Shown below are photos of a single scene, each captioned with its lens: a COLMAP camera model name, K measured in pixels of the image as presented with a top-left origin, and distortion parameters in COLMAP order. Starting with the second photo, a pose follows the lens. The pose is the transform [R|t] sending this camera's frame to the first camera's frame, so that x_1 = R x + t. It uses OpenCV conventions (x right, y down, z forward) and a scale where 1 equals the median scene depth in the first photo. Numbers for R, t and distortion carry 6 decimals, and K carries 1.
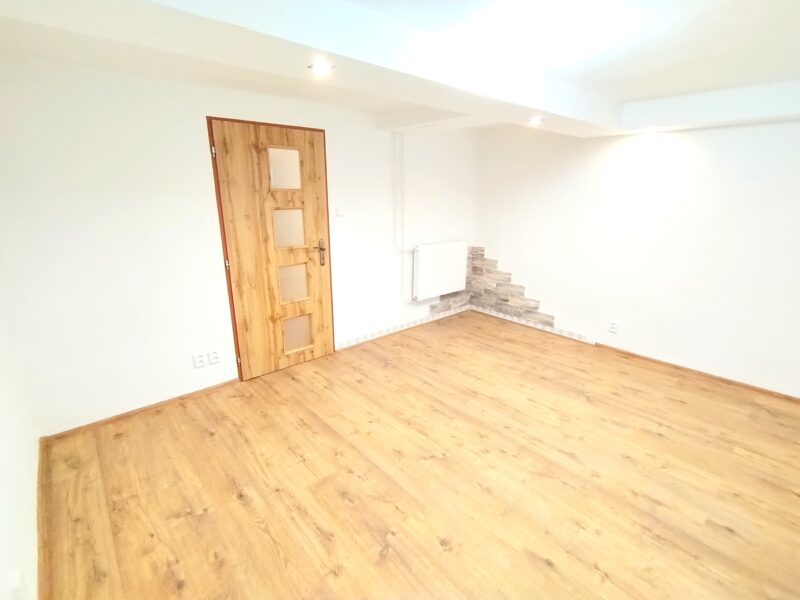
lens RADIAL K [[376.0, 0, 397.6], [0, 376.0, 298.2], [0, 0, 1]] dist [-0.001922, 0.000098]
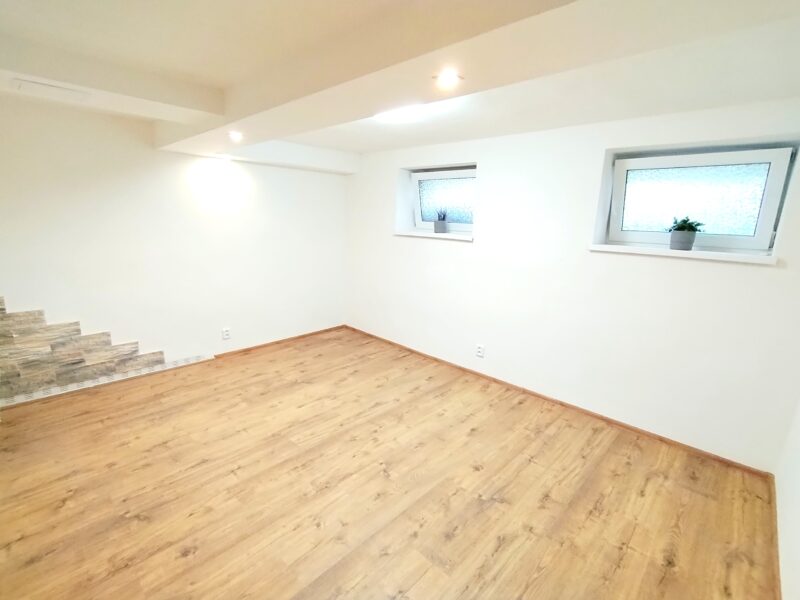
lens RADIAL K [[376.0, 0, 397.6], [0, 376.0, 298.2], [0, 0, 1]] dist [-0.001922, 0.000098]
pose [[-0.075376, -0.219872, 0.972612, -0.580702], [0.241639, 0.942287, 0.231744, -0.180338], [-0.967434, 0.252489, -0.017896, 0.630215]]
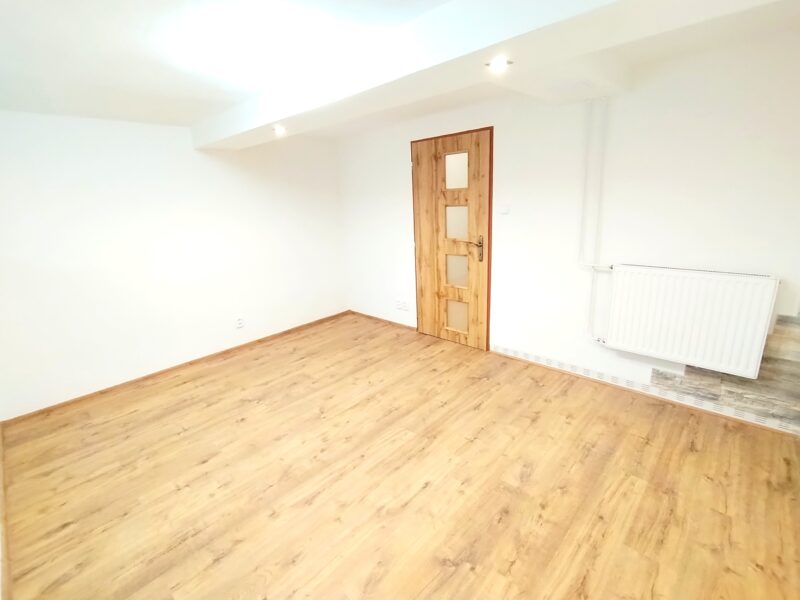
lens RADIAL K [[376.0, 0, 397.6], [0, 376.0, 298.2], [0, 0, 1]] dist [-0.001922, 0.000098]
pose [[0.080856, 0.256835, -0.963067, 0.873788], [-0.223250, 0.946348, 0.233633, -0.198921], [0.971402, 0.196114, 0.133856, 0.728004]]
